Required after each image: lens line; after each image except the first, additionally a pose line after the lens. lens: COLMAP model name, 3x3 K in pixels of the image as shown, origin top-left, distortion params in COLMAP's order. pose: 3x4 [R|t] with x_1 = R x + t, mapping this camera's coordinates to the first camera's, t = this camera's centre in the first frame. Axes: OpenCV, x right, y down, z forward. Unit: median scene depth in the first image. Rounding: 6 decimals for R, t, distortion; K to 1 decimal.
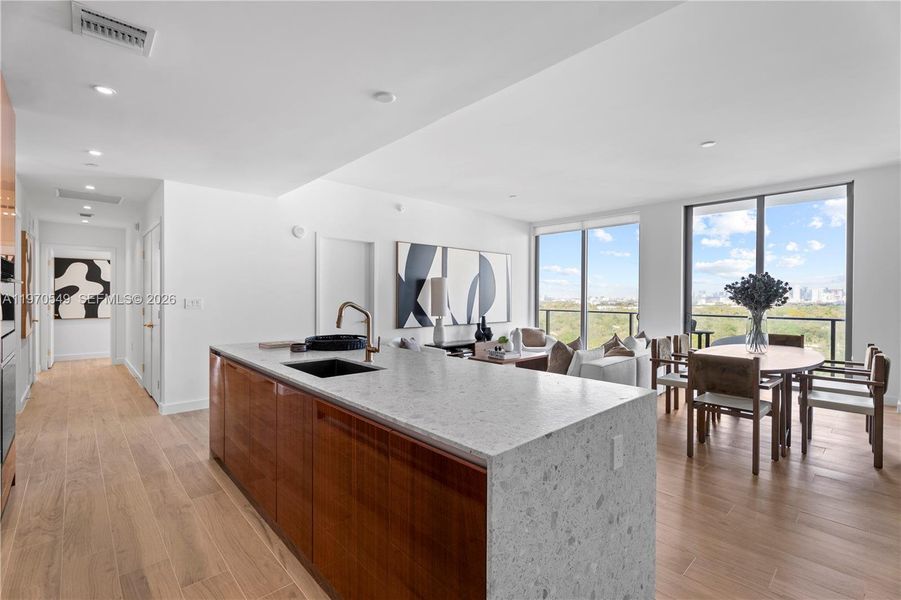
lens RADIAL K [[408.6, 0, 455.4], [0, 408.6, 299.4], [0, 0, 1]] dist [0.000792, 0.000384]
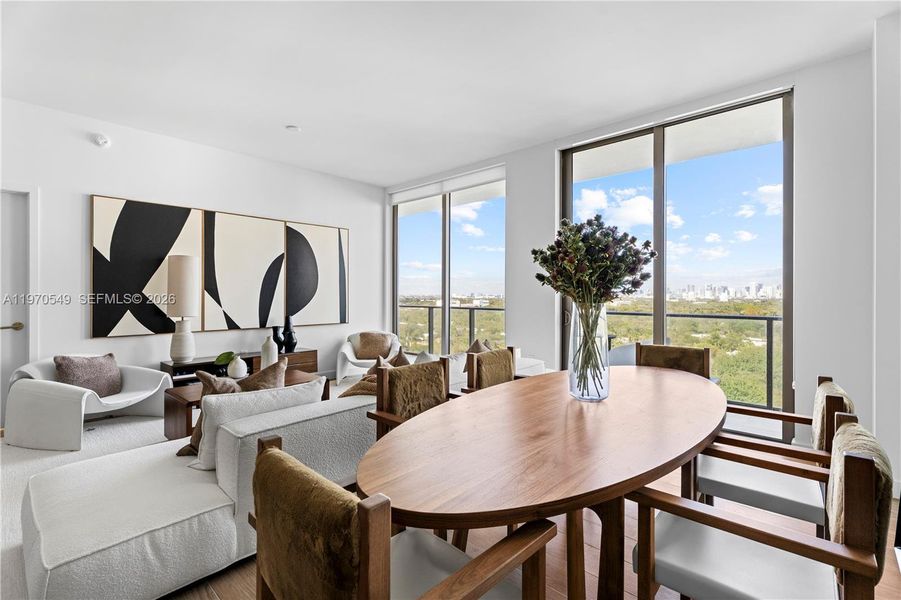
lens RADIAL K [[408.6, 0, 455.4], [0, 408.6, 299.4], [0, 0, 1]] dist [0.000792, 0.000384]
pose [[0.997209, -0.005158, 0.074484, 0.319363], [0.004529, 0.999953, 0.008612, 0.009814], [-0.074525, -0.008250, 0.997185, 0.321383]]
